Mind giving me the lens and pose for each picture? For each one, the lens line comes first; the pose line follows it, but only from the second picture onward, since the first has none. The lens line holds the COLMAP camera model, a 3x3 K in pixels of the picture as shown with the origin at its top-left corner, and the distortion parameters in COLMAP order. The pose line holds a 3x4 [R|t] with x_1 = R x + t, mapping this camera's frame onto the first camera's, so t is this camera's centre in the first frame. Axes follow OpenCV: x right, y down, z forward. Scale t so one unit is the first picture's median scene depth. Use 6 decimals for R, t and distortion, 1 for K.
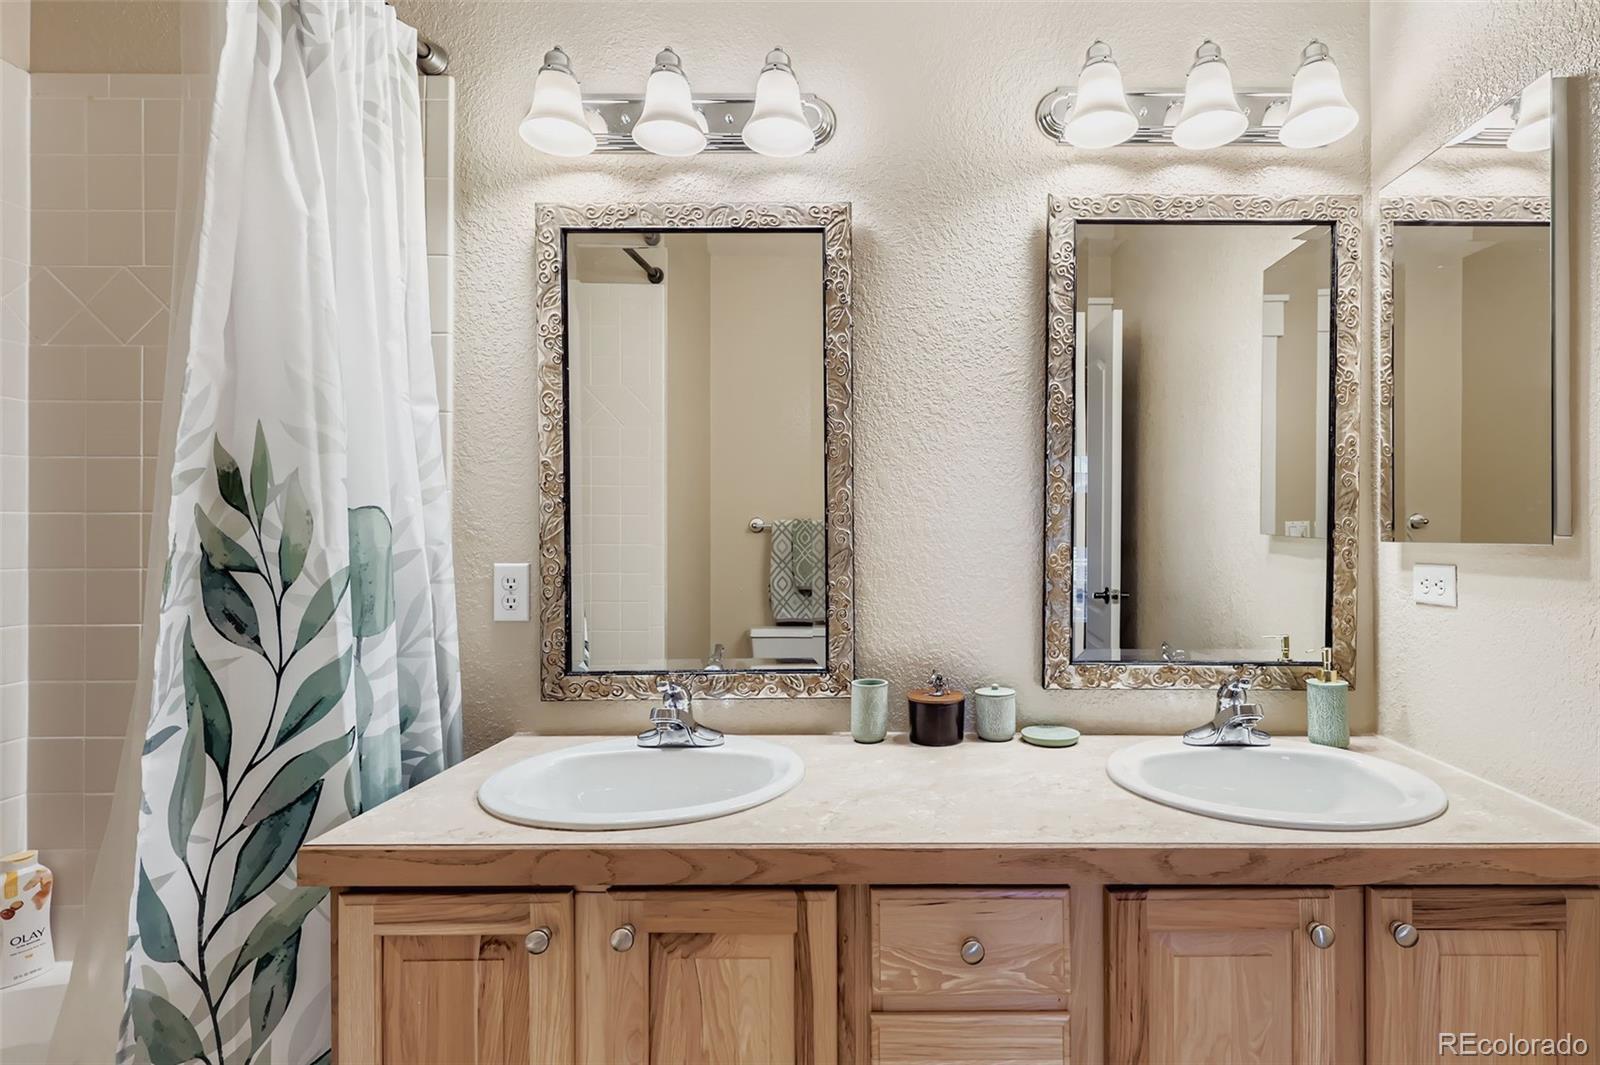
lens RADIAL K [[745.5, 0, 808.7], [0, 745.5, 531.6], [0, 0, 1]] dist [0.004085, -0.001318]
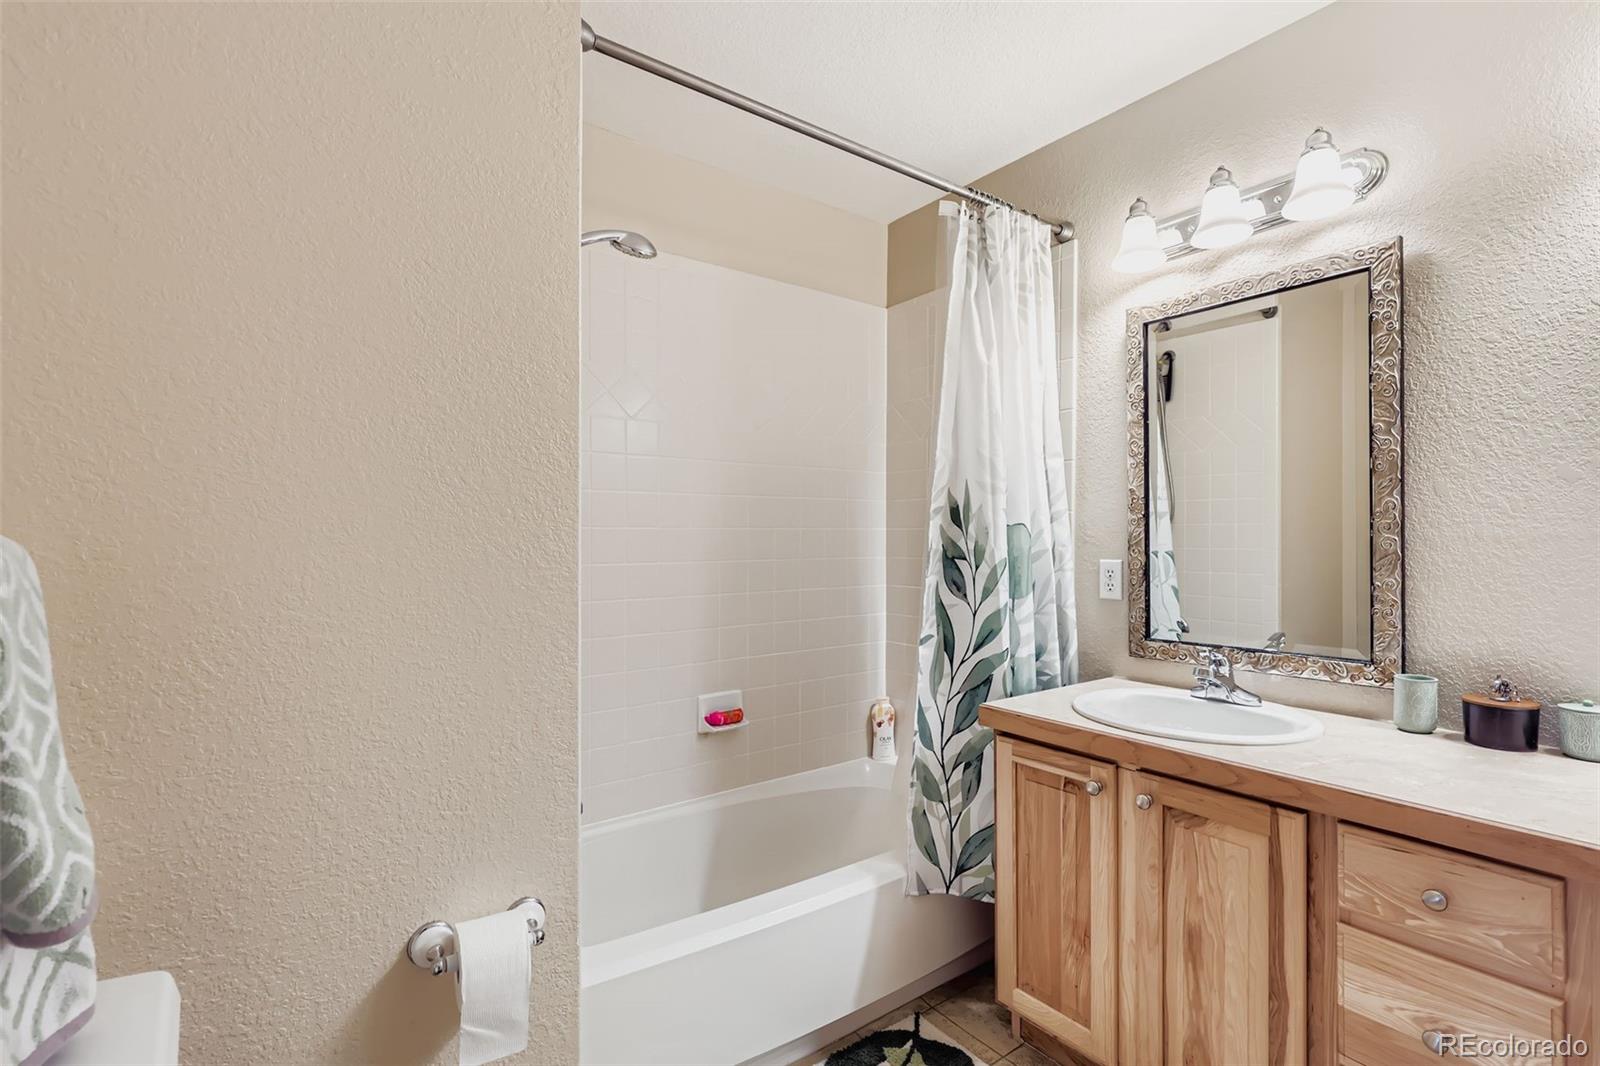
lens RADIAL K [[745.5, 0, 799.4], [0, 745.5, 535.2], [0, 0, 1]] dist [0.004085, -0.001318]
pose [[0.587579, -0.004614, -0.809154, 0.504964], [0.000448, 0.999985, -0.005377, 0.001786], [0.809167, 0.002796, 0.587572, -0.418309]]
